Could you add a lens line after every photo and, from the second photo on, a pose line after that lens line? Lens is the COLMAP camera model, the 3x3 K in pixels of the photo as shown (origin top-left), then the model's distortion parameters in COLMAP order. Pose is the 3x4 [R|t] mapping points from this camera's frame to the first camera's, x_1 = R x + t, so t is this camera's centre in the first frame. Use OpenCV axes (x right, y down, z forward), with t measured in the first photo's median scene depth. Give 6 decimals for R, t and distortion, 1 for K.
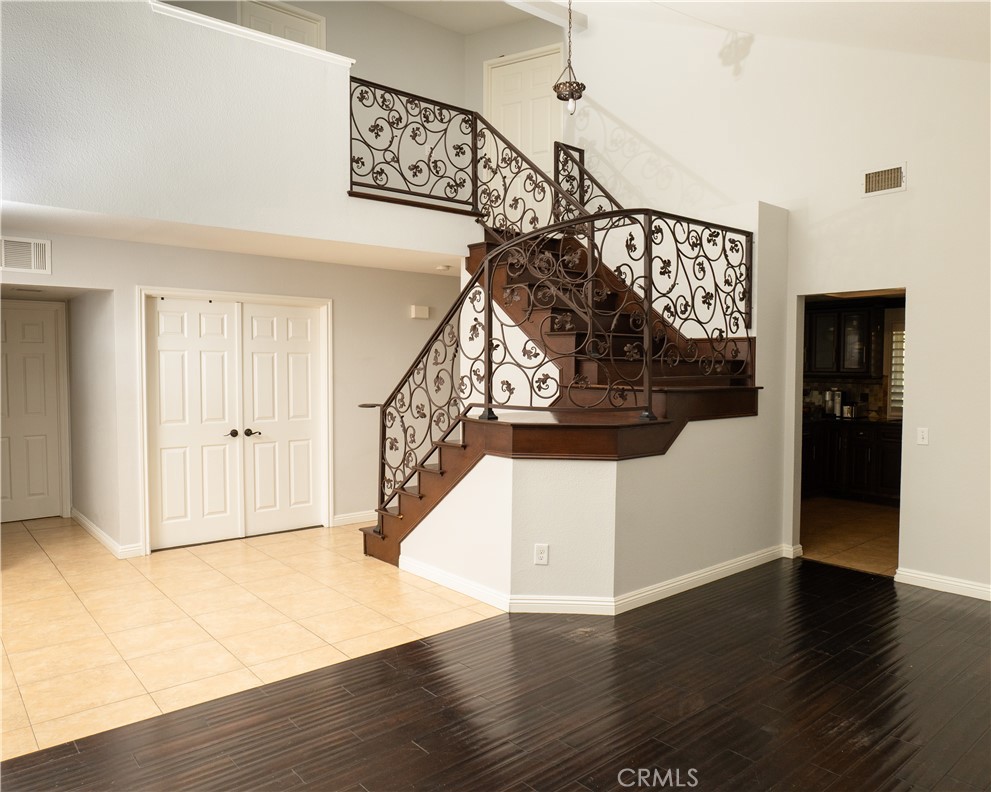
lens RADIAL K [[704.4, 0, 541.7], [0, 704.4, 396.9], [0, 0, 1]] dist [-0.023834, -0.000164]
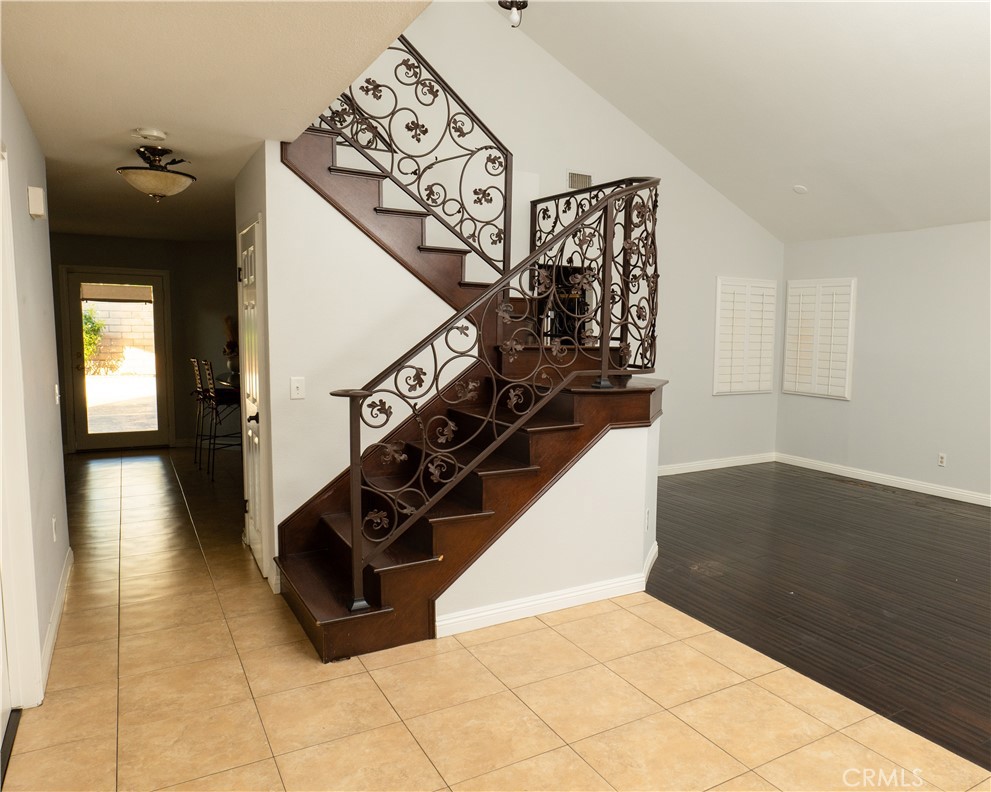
lens RADIAL K [[704.4, 0, 541.7], [0, 704.4, 396.9], [0, 0, 1]] dist [-0.023834, -0.000164]
pose [[0.189138, -0.094184, 0.977423, -0.793828], [0.029314, 0.995487, 0.090252, -0.031523], [-0.981513, 0.011582, 0.191045, 0.783409]]
